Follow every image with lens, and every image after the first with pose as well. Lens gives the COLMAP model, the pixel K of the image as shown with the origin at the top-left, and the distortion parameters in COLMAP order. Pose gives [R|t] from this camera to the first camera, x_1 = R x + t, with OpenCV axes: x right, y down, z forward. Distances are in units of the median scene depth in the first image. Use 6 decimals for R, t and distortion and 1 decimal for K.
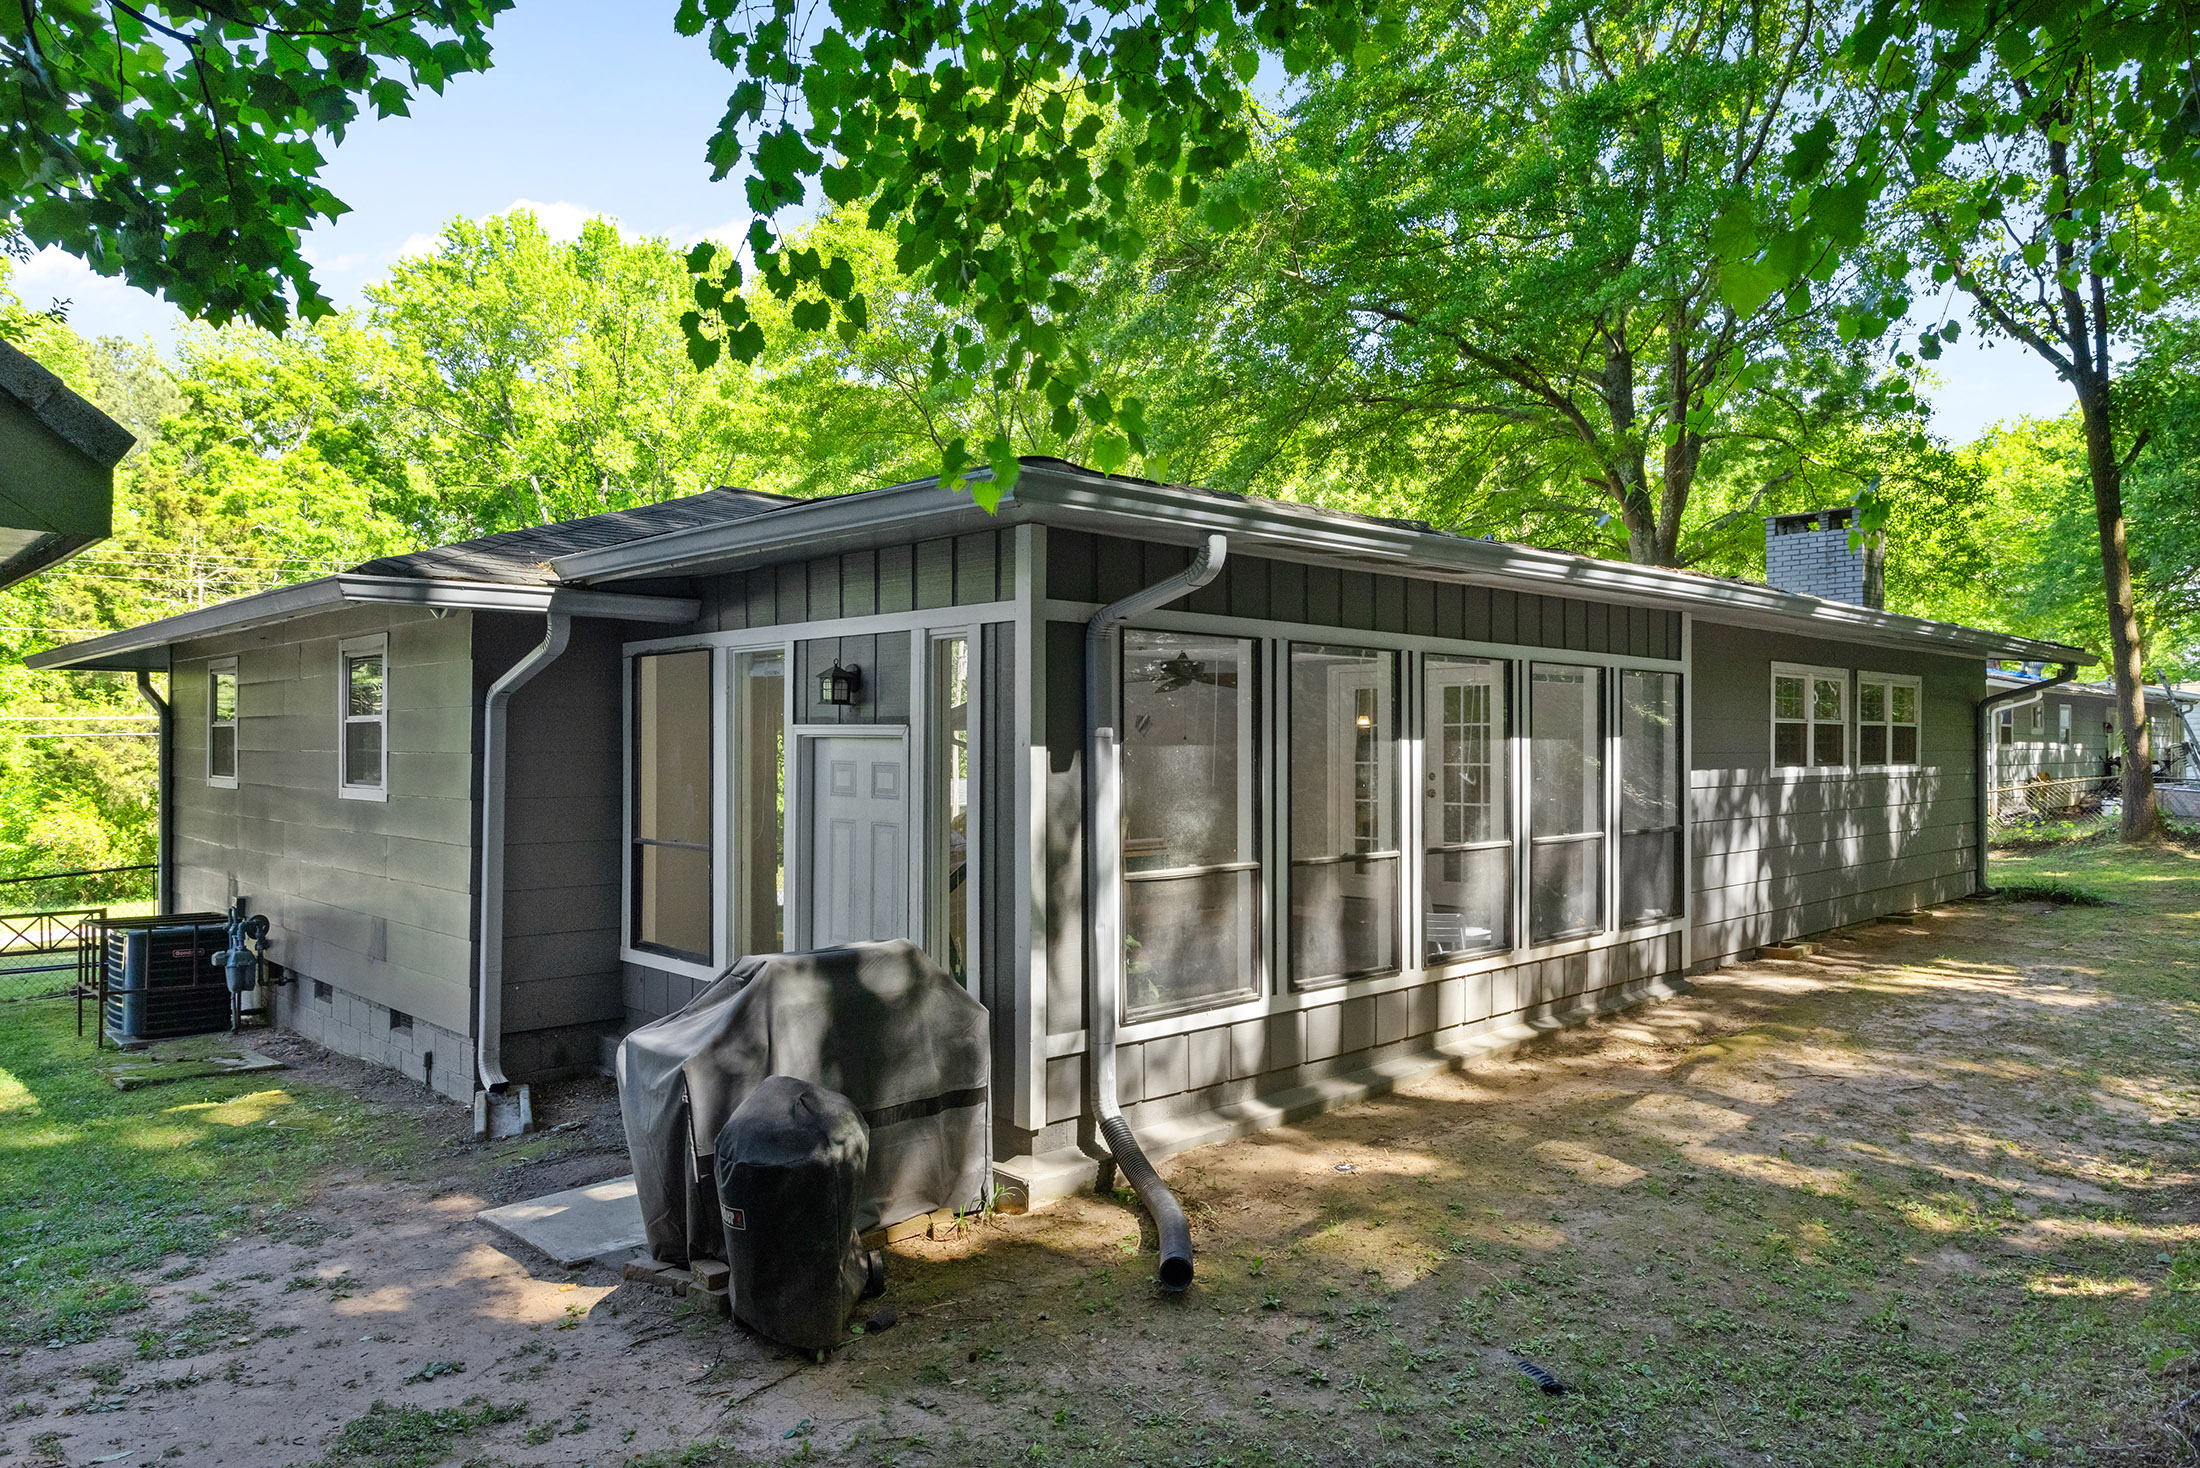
lens RADIAL K [[1461.0, 0, 1100.0], [0, 1461.0, 734.0], [0, 0, 1]] dist [-0.000448, 0.000682]
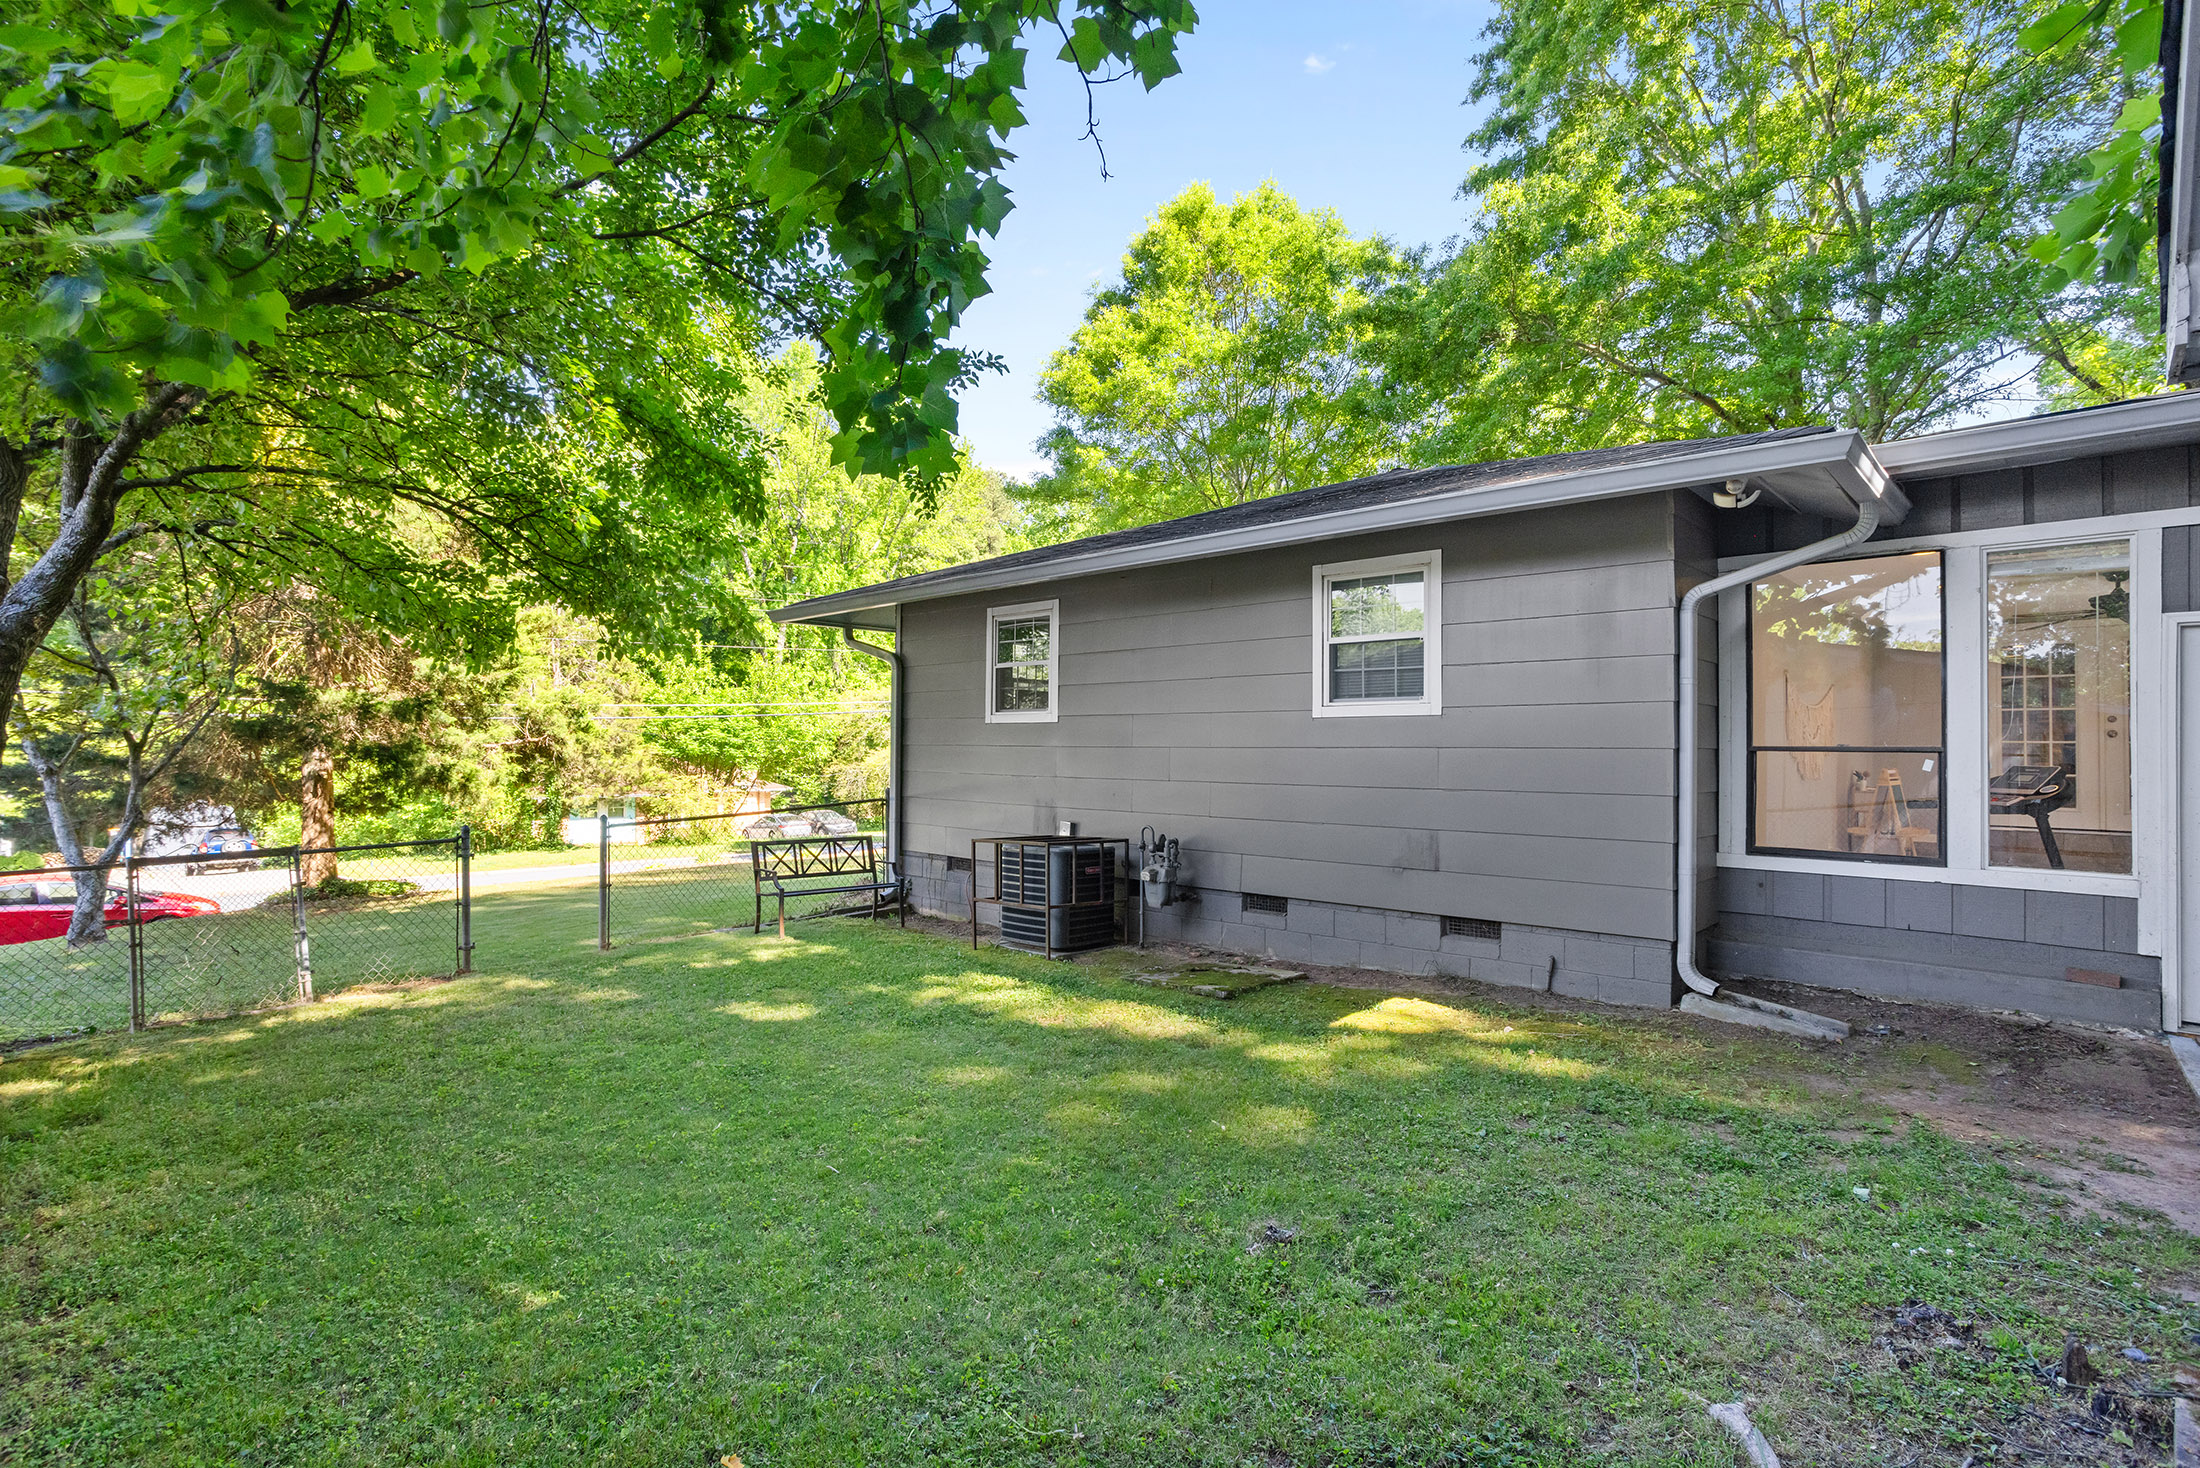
lens RADIAL K [[1091.6, 0, 1091.2], [0, 1091.6, 747.4], [0, 0, 1]] dist [-0.001633, 0.001171]
pose [[0.999379, 0.004032, 0.034992, -1.003663], [-0.004368, 0.999945, 0.009557, 0.083088], [-0.034951, -0.009704, 0.999342, 0.327618]]
